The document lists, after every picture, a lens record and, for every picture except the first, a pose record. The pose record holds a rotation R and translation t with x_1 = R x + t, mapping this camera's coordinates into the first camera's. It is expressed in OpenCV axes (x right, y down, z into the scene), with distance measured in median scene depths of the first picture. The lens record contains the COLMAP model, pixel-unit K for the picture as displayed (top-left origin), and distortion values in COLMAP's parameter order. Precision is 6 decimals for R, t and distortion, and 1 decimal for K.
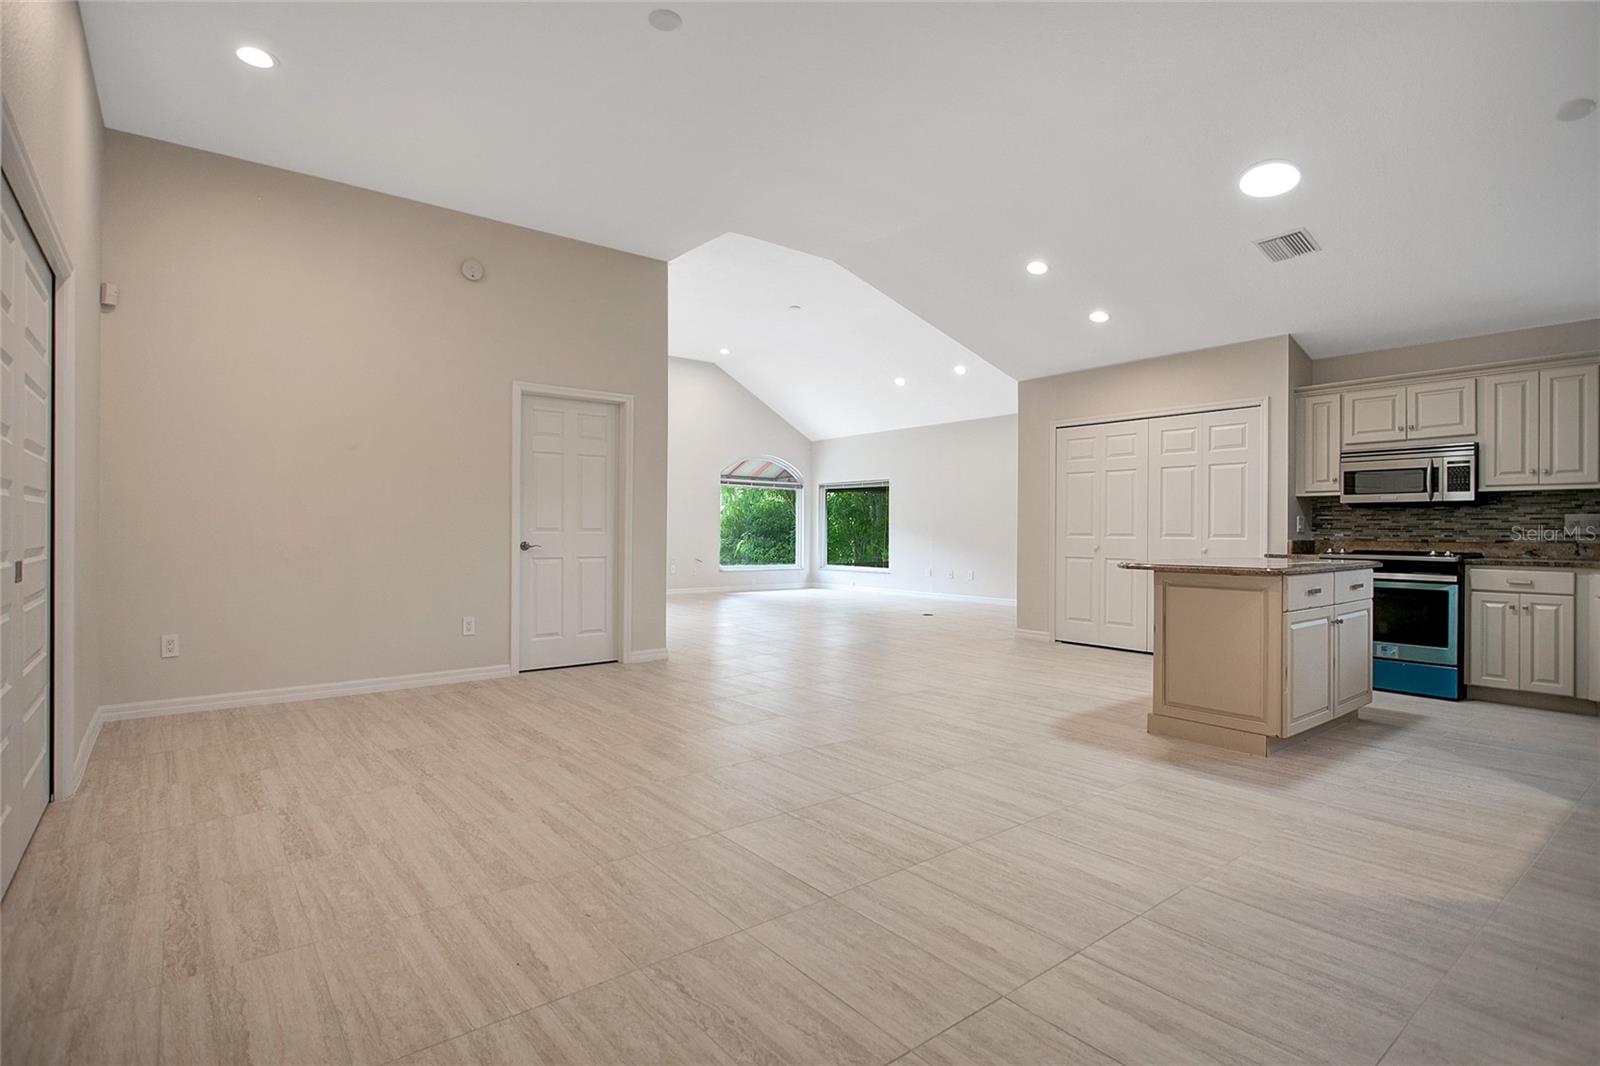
lens RADIAL K [[777.6, 0, 795.6], [0, 777.6, 528.4], [0, 0, 1]] dist [-0.002079, -0.000119]
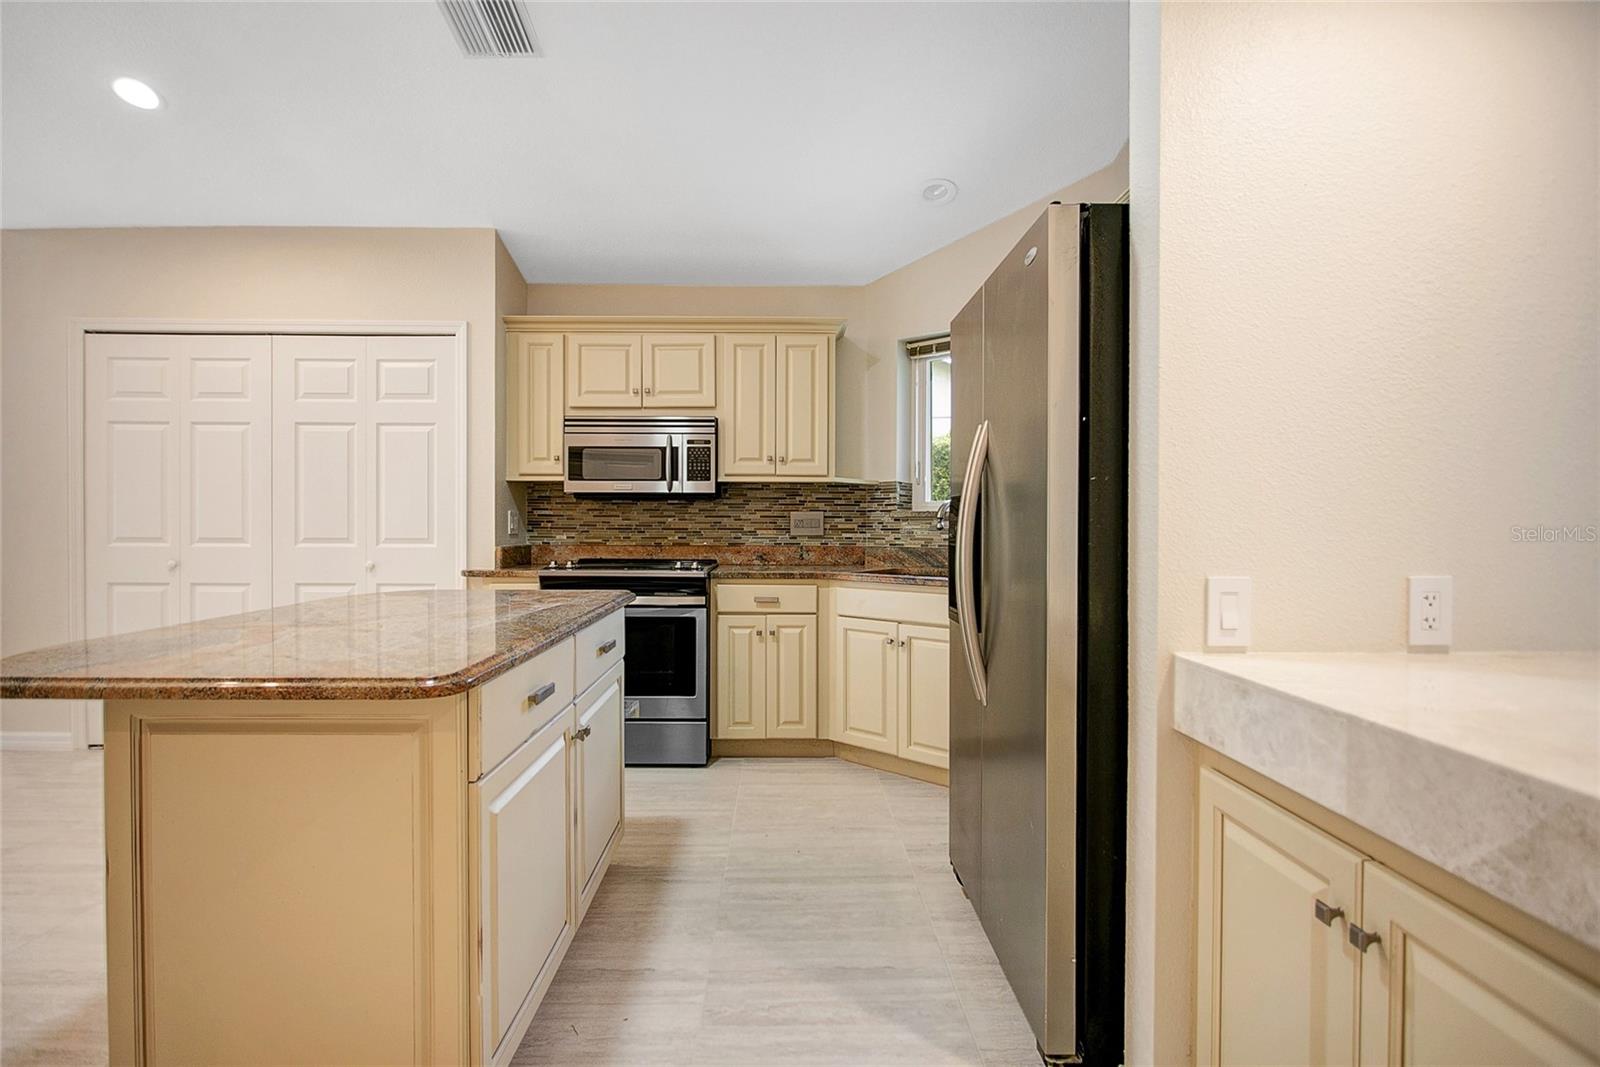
lens RADIAL K [[777.6, 0, 795.6], [0, 777.6, 528.9], [0, 0, 1]] dist [-0.002079, -0.000119]
pose [[0.602144, -0.012210, 0.798294, 0.302882], [-0.002052, 0.999856, 0.016841, -0.013326], [-0.798385, -0.011779, 0.602032, 0.464713]]
